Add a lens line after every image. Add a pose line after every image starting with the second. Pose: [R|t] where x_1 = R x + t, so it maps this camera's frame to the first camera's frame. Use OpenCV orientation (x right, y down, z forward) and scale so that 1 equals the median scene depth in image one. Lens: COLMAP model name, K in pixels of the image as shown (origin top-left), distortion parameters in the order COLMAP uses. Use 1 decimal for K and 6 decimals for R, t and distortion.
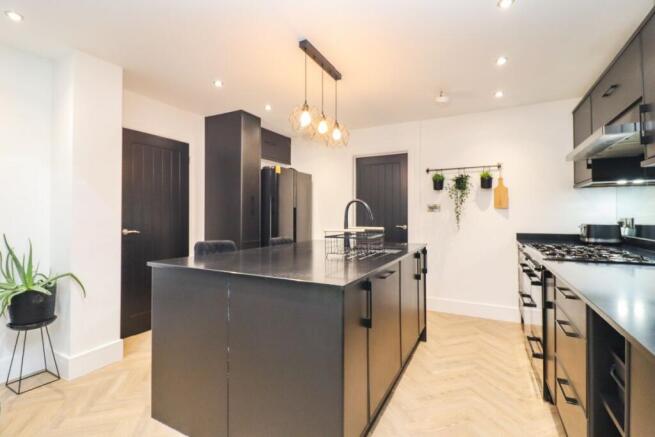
lens RADIAL K [[302.9, 0, 325.4], [0, 302.9, 214.3], [0, 0, 1]] dist [0.000148, -0.000689]
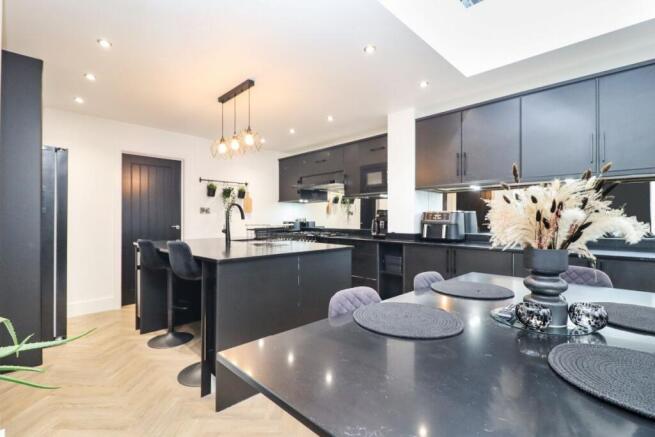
lens RADIAL K [[302.9, 0, 323.3], [0, 302.9, 219.4], [0, 0, 1]] dist [0.000148, -0.000689]
pose [[0.305802, 0.000043, 0.952095, -0.737036], [-0.000930, 1.000000, 0.000253, 0.015463], [-0.952095, -0.000963, 0.305802, 0.180661]]
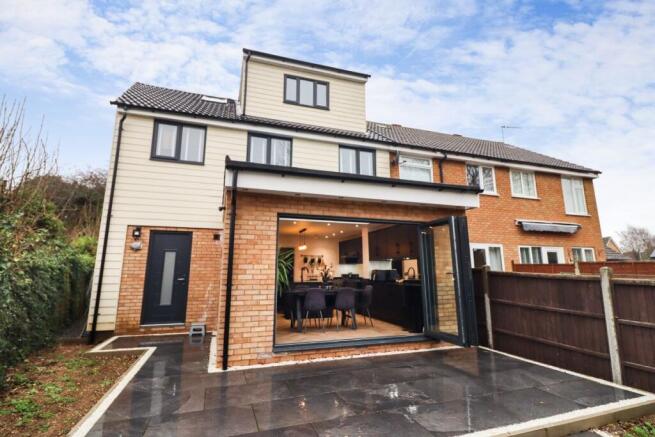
lens RADIAL K [[302.9, 0, 326.3], [0, 302.9, 218.0], [0, 0, 1]] dist [0.000148, -0.000689]
pose [[0.688258, 0.133154, 0.713142, -1.762589], [-0.002785, 0.983489, -0.180944, 0.026311], [-0.725461, 0.122551, 0.677265, -1.277207]]
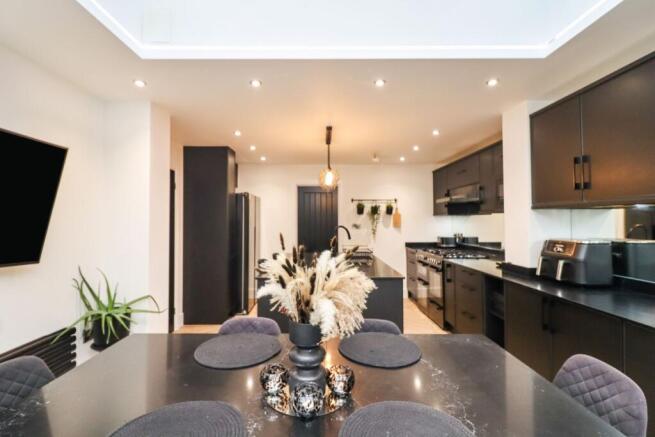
lens RADIAL K [[302.9, 0, 324.3], [0, 302.9, 216.3], [0, 0, 1]] dist [0.000148, -0.000689]
pose [[0.881319, 0.005593, 0.472489, -0.499648], [0.001569, 0.999890, -0.014764, -0.052698], [-0.472519, 0.013753, 0.881213, -0.212519]]
